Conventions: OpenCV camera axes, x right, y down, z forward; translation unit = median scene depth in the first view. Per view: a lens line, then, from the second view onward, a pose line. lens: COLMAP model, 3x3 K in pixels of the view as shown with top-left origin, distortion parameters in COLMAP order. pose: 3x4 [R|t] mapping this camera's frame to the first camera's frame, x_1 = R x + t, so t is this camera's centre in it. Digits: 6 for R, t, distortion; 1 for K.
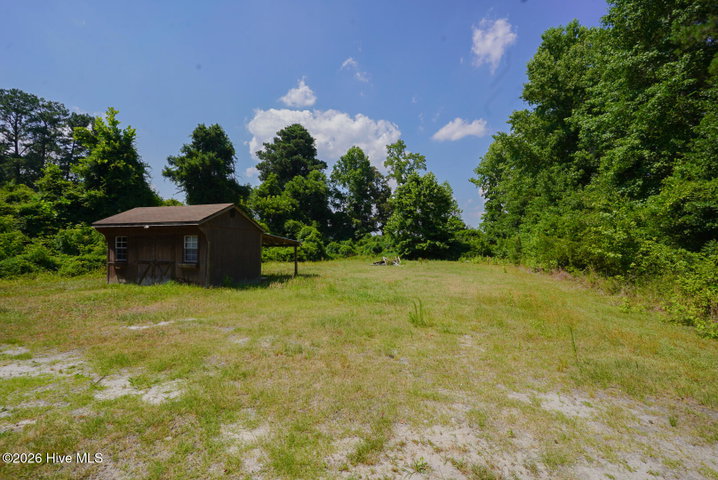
lens RADIAL K [[344.8, 0, 359.0], [0, 344.8, 240.0], [0, 0, 1]] dist [0.000917, 0.000380]
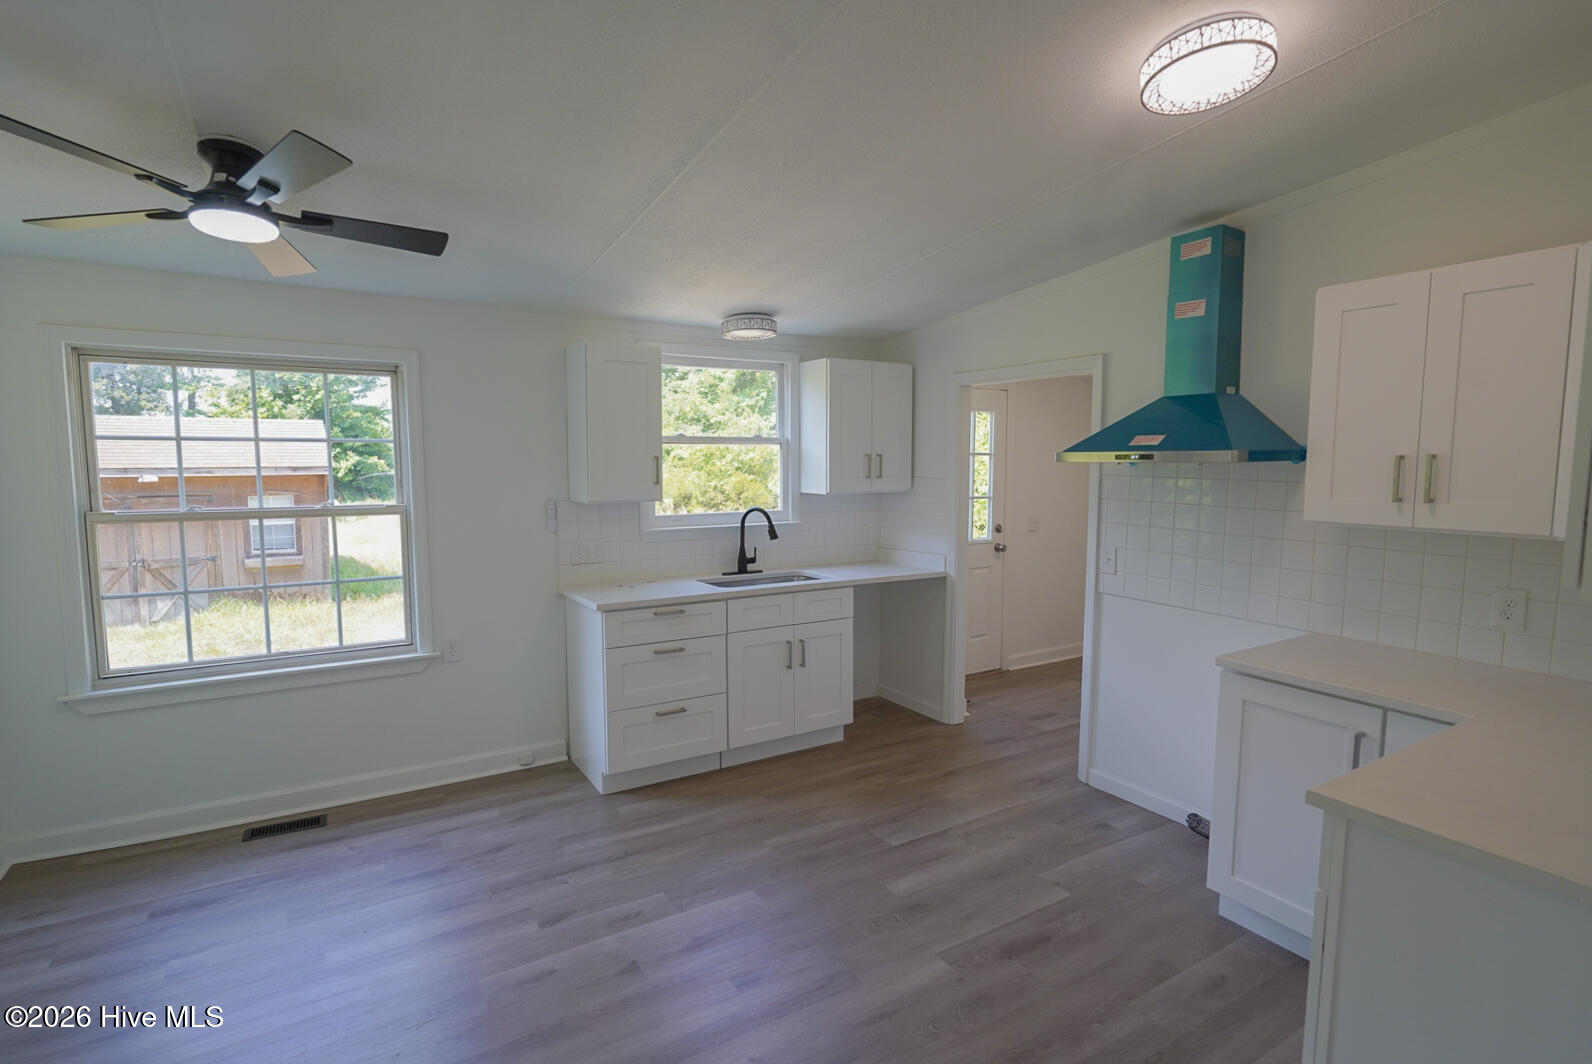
lens RADIAL K [[771.7, 0, 789.6], [0, 771.7, 530.2], [0, 0, 1]] dist [-0.001427, 0.001726]
pose [[0.588187, -0.079518, 0.804806, -0.239299], [-0.019422, 0.993478, 0.112355, -0.024739], [-0.808492, -0.081717, 0.582806, -0.034419]]
